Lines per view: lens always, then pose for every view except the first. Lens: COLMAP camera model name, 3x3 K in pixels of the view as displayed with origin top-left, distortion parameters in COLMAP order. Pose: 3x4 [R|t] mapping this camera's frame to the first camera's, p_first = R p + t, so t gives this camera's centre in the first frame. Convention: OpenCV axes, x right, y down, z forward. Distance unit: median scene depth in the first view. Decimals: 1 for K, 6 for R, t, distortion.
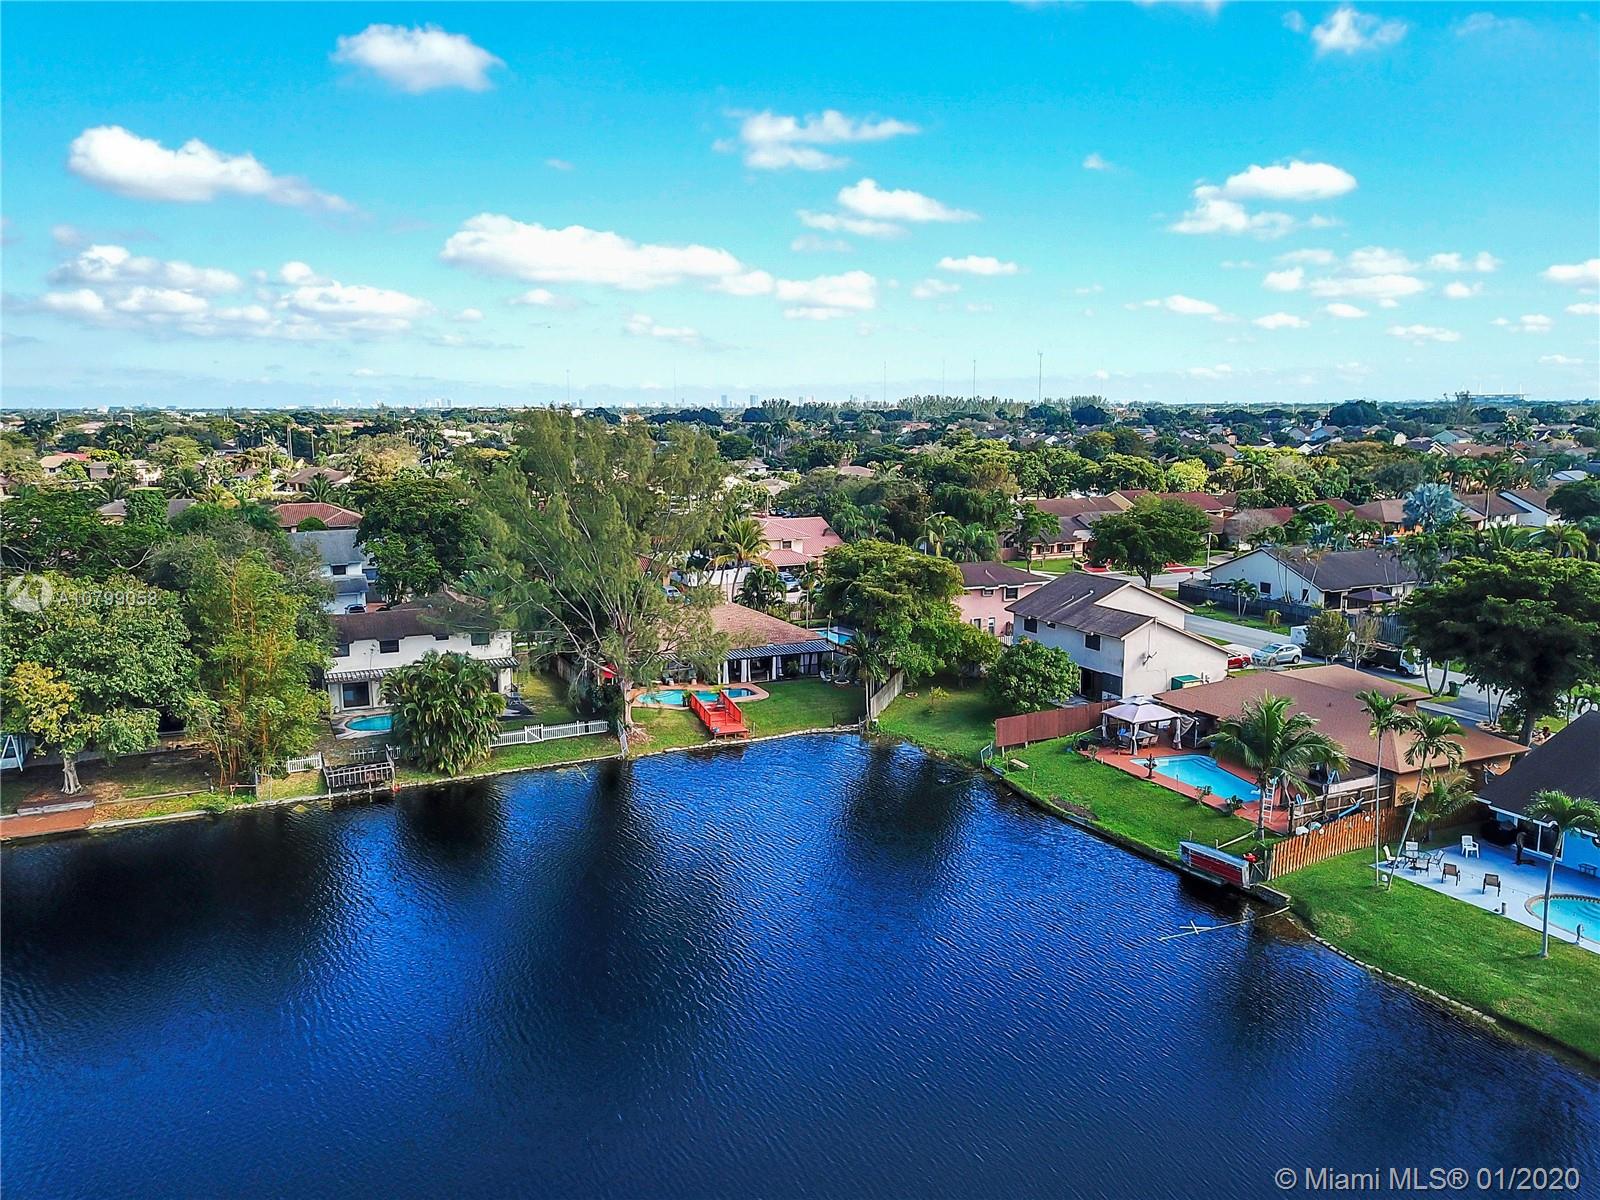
lens RADIAL K [[1215.8, 0, 793.7], [0, 1215.8, 594.2], [0, 0, 1]] dist [0.053826, -0.029030]
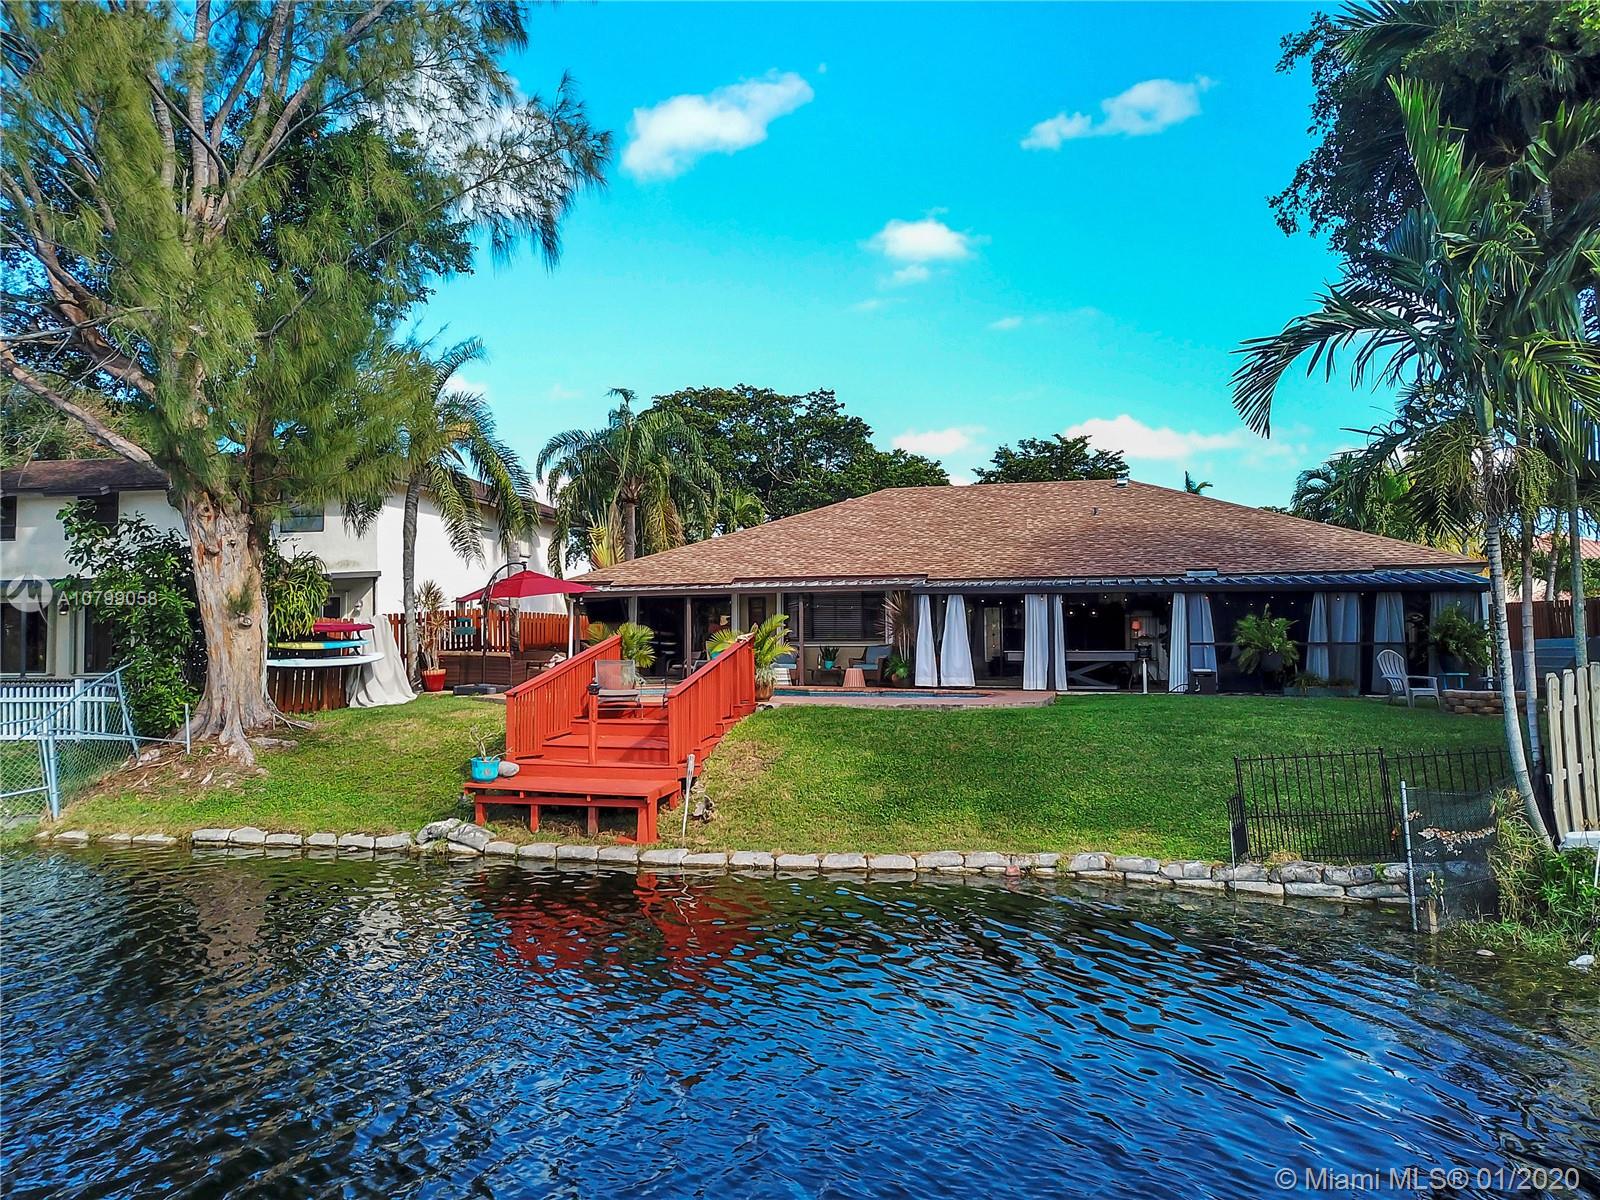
lens RADIAL K [[1221.9, 0, 793.5], [0, 1221.9, 609.1], [0, 0, 1]] dist [0.002180, 0.062073]
pose [[0.774950, -0.017761, -0.631773, 0.083752], [-0.098421, 0.984019, -0.148390, 0.107046], [0.624312, 0.177175, 0.760817, 0.854341]]
